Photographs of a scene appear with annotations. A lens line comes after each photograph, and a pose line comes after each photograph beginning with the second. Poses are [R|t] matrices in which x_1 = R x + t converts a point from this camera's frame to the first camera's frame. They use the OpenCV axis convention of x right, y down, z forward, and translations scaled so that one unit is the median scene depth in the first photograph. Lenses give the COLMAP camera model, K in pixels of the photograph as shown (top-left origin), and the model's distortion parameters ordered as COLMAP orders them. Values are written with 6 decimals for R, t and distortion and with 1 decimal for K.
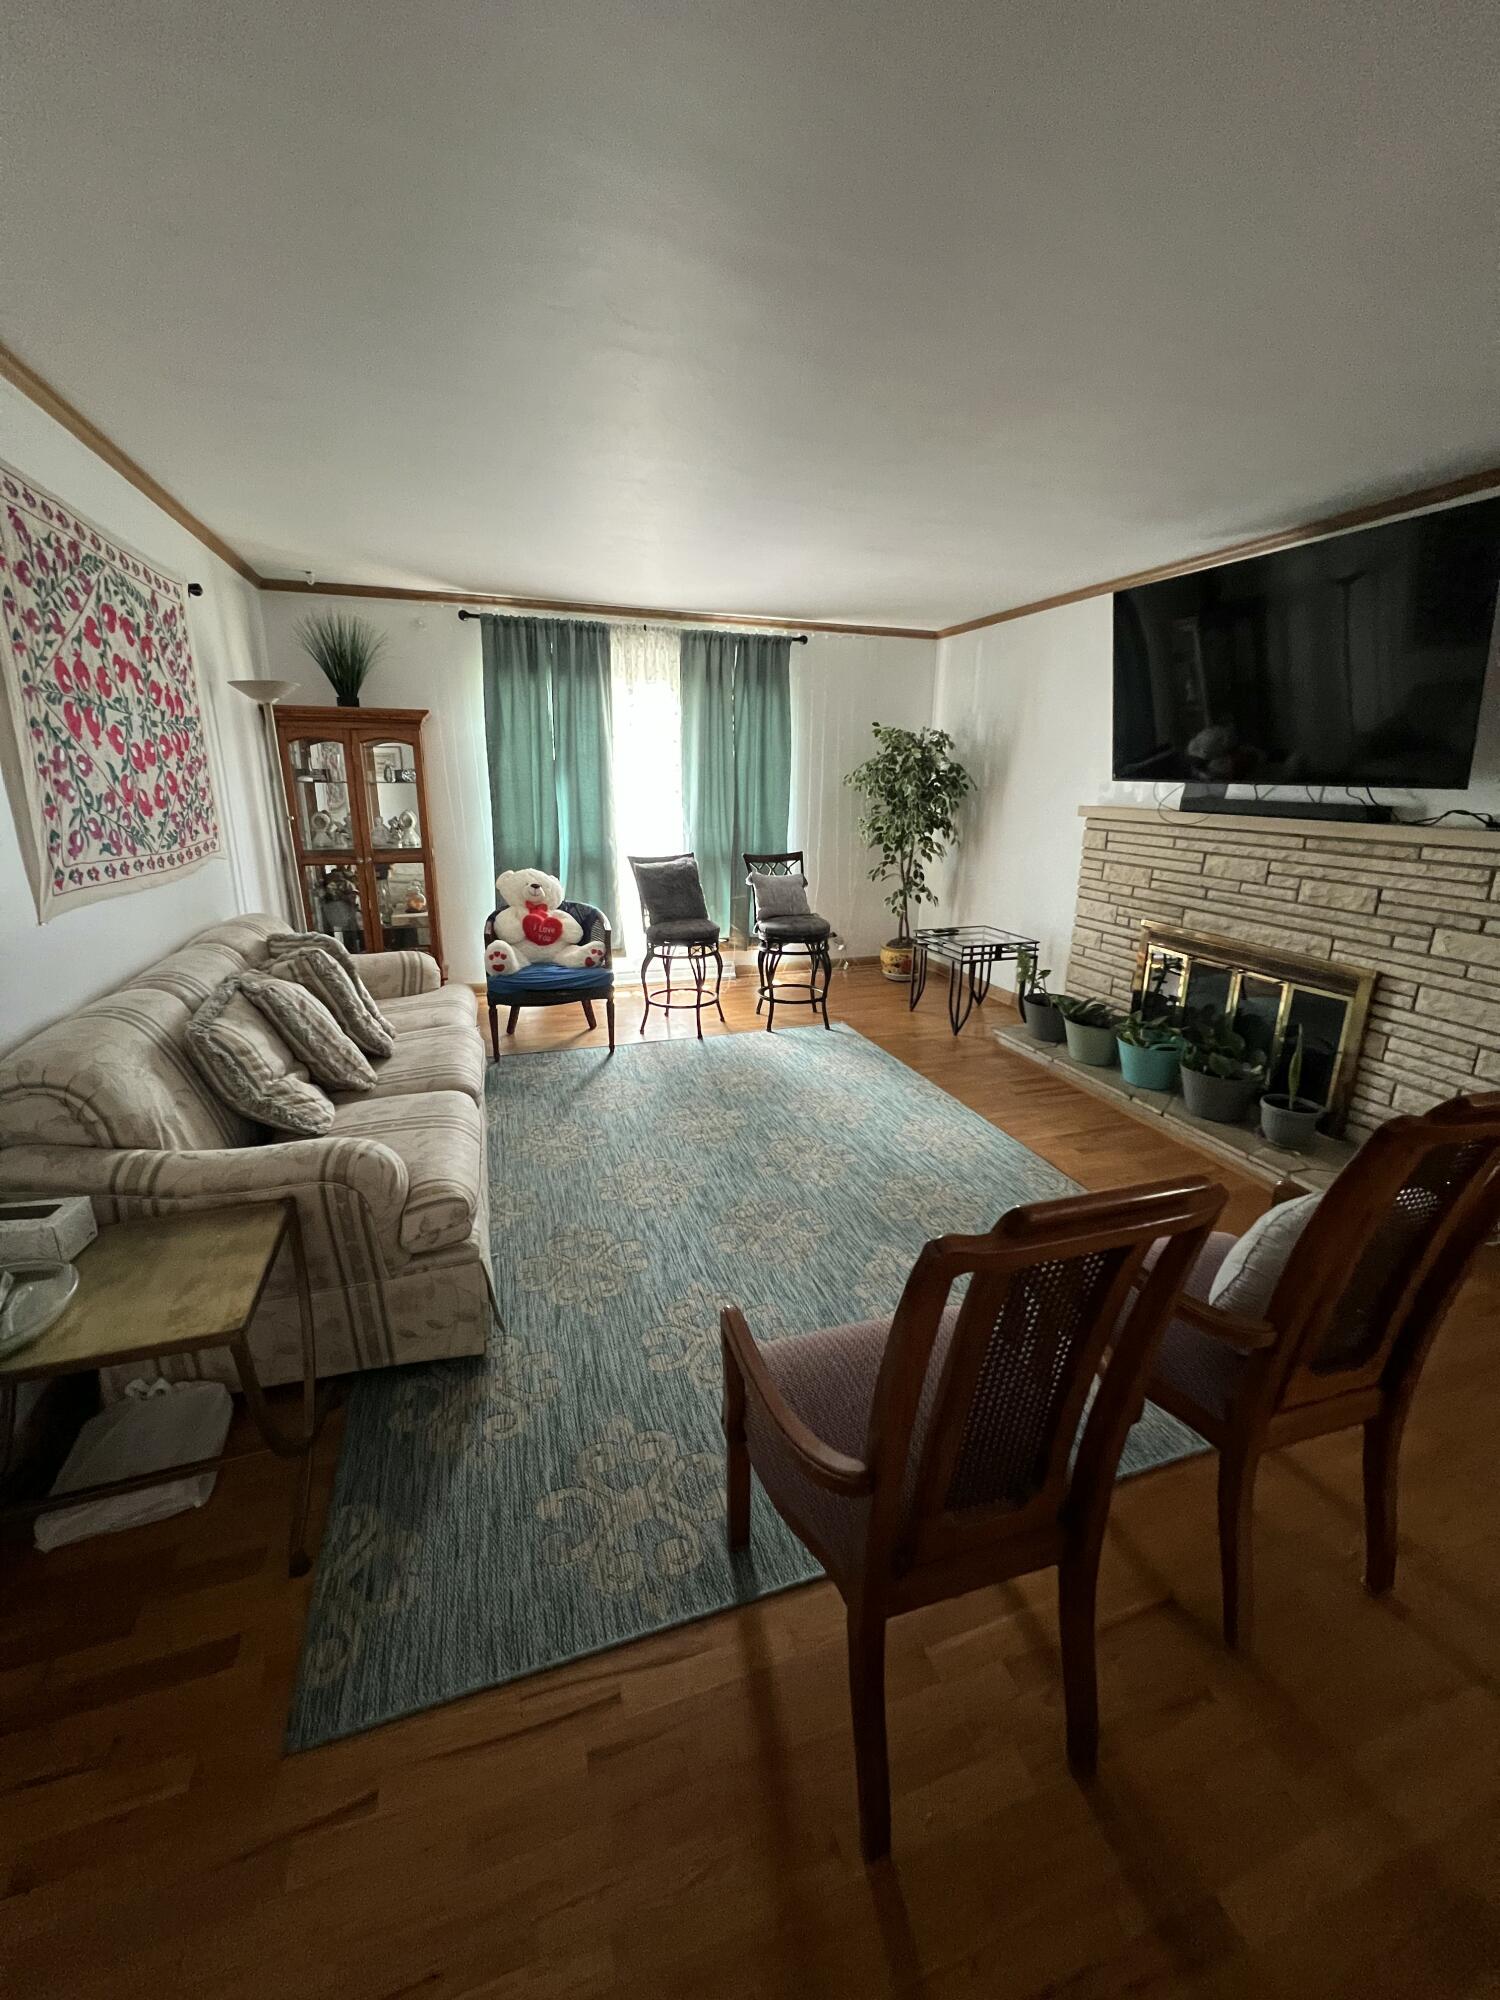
lens RADIAL K [[809.5, 0, 752.4], [0, 809.5, 991.5], [0, 0, 1]] dist [0.012907, 0.000323]
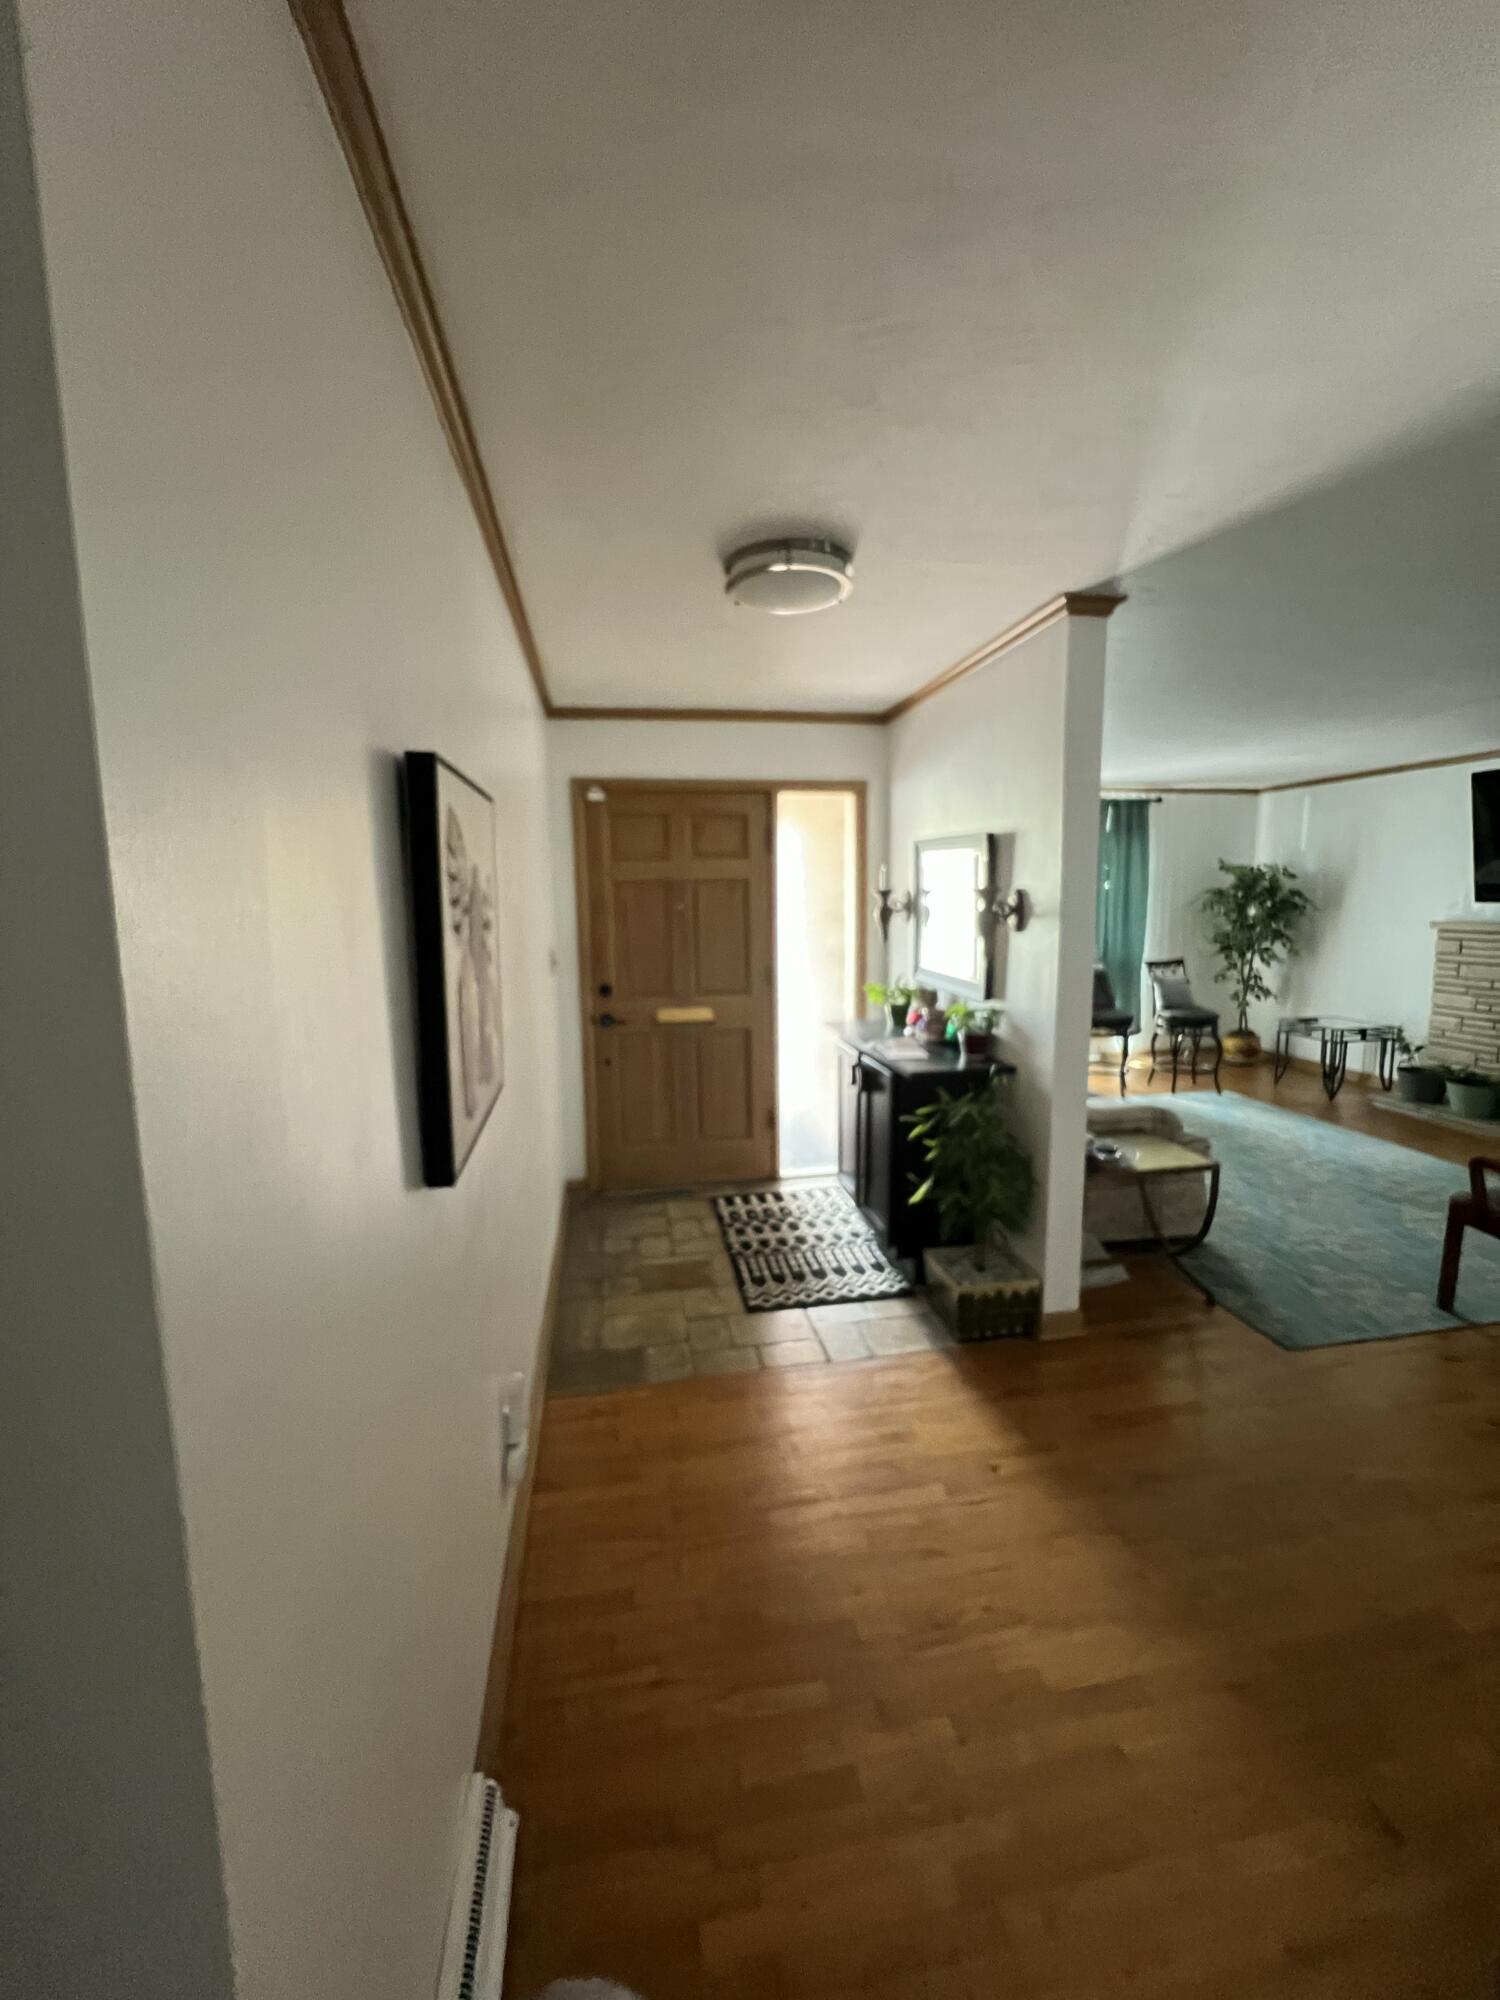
lens RADIAL K [[811.8, 0, 750.0], [0, 811.8, 1008.1], [0, 0, 1]] dist [-0.004933, -0.000157]
pose [[0.987646, -0.001185, -0.156697, -0.400919], [-0.018592, 0.992022, -0.124686, 0.077205], [0.155595, 0.126059, 0.979745, -0.355902]]
